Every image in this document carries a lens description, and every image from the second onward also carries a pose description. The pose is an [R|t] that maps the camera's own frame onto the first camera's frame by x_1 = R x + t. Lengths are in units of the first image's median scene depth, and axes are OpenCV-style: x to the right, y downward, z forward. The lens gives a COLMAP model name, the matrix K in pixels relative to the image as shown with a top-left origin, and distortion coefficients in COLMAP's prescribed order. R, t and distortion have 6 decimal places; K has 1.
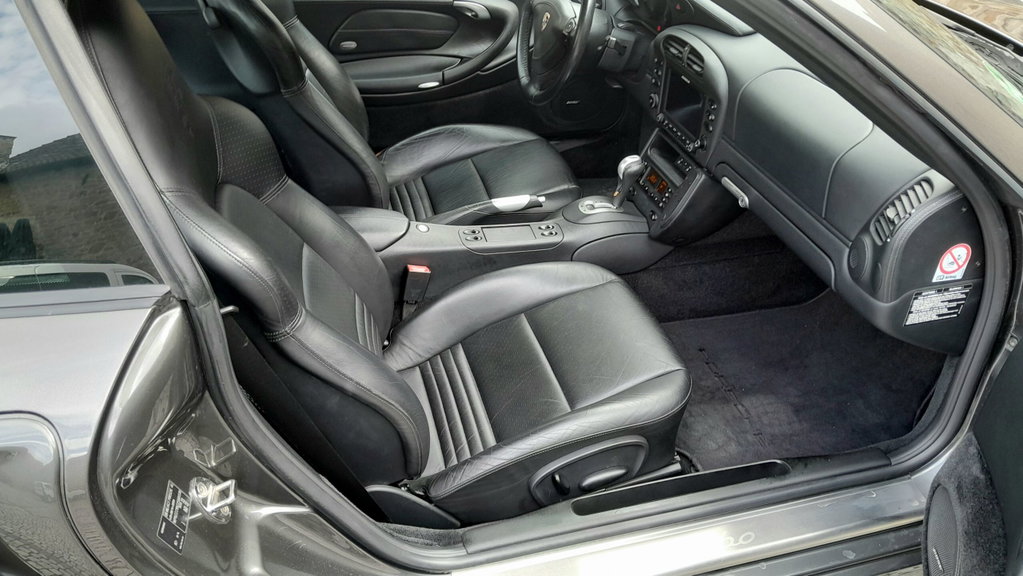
lens RADIAL K [[771.3, 0, 487.5], [0, 771.3, 285.8], [0, 0, 1]] dist [0.087338, -0.175629]
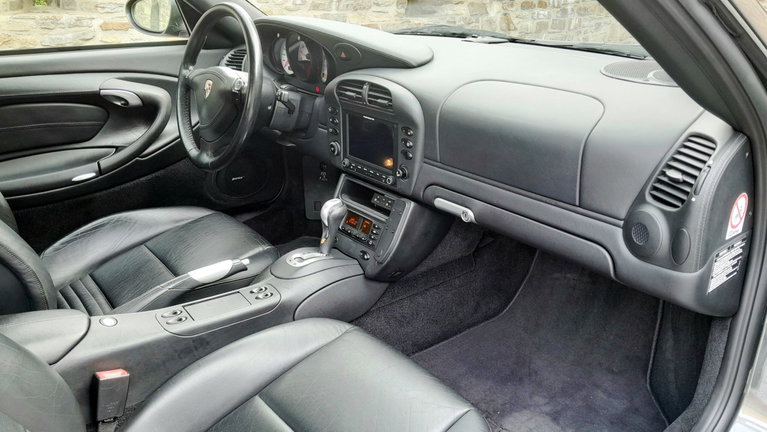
lens RADIAL K [[578.3, 0, 365.5], [0, 578.3, 214.3], [0, 0, 1]] dist [0.087338, -0.175629]
pose [[0.909235, -0.152997, 0.387149, -0.058186], [0.238990, 0.953326, -0.184534, -0.005444], [-0.340846, 0.260310, 0.903362, 0.324909]]
